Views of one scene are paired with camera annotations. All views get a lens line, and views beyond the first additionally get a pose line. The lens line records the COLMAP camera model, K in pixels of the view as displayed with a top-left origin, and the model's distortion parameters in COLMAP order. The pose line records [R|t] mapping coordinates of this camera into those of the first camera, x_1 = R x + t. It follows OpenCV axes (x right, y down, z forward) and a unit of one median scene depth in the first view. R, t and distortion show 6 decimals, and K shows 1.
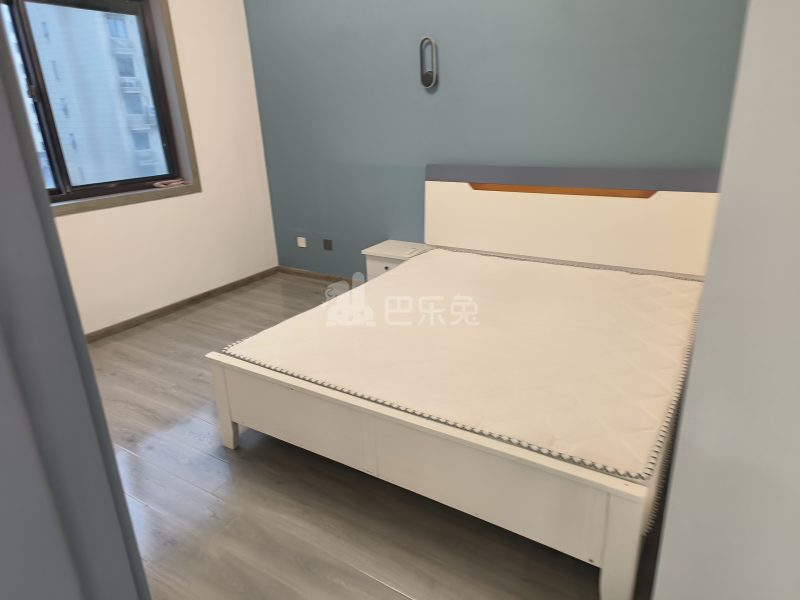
lens RADIAL K [[526.3, 0, 400.7], [0, 526.3, 306.5], [0, 0, 1]] dist [0.053991, -0.017114]
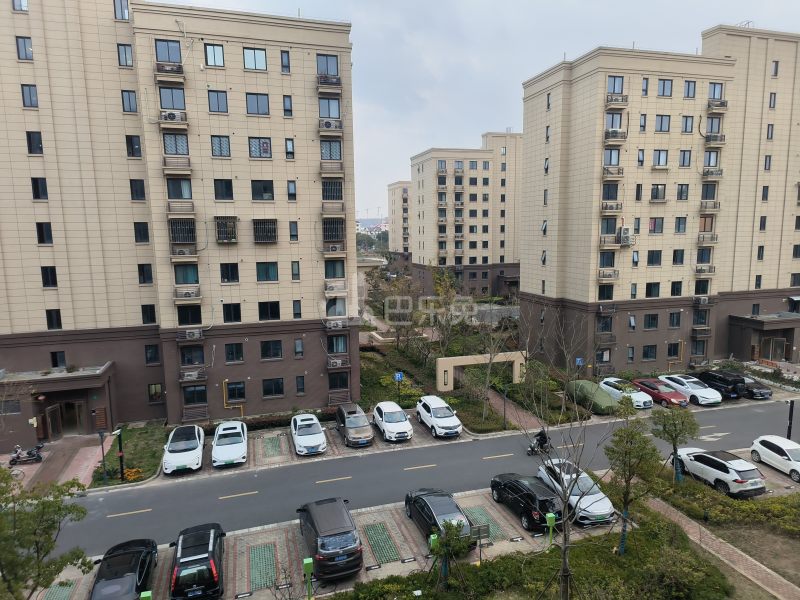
lens RADIAL K [[526.3, 0, 400.0], [0, 526.3, 303.2], [0, 0, 1]] dist [0.053991, -0.017114]
pose [[0.746529, 0.109454, -0.656288, -1.357604], [-0.248567, 0.960837, -0.122500, -0.149099], [0.617178, 0.254582, 0.744499, 0.486276]]
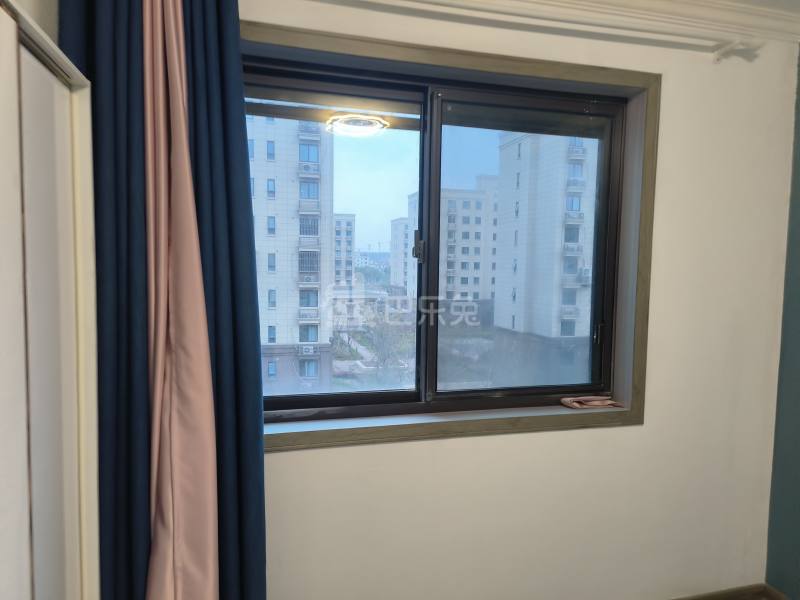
lens RADIAL K [[526.3, 0, 400.5], [0, 526.3, 303.6], [0, 0, 1]] dist [0.053991, -0.017114]
pose [[0.732723, 0.089677, -0.674593, -0.215846], [-0.279921, 0.943254, -0.178651, -0.178065], [0.620291, 0.319735, 0.716246, 0.451808]]
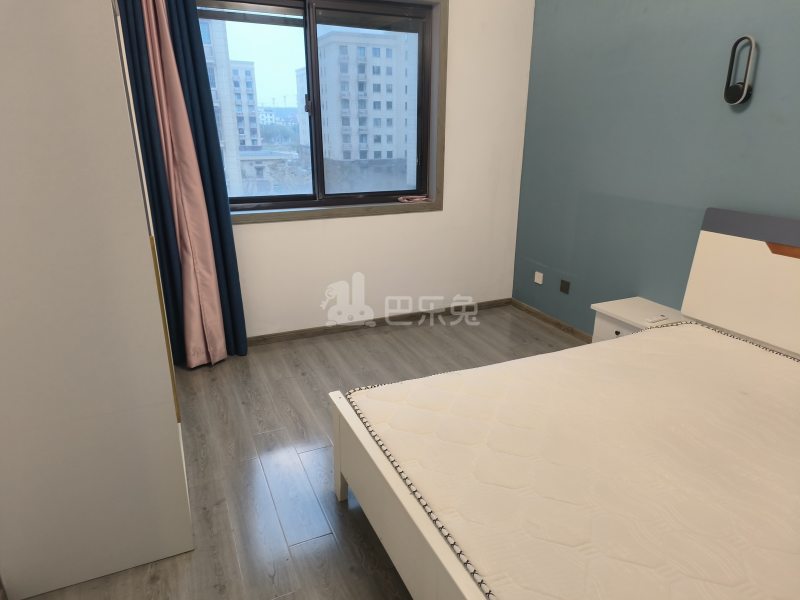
lens RADIAL K [[526.3, 0, 401.6], [0, 526.3, 305.8], [0, 0, 1]] dist [0.053991, -0.017114]
pose [[0.833051, 0.210137, -0.511732, 0.099542], [-0.225221, 0.973741, 0.033216, -0.065946], [0.505274, 0.087582, 0.858503, 0.161553]]
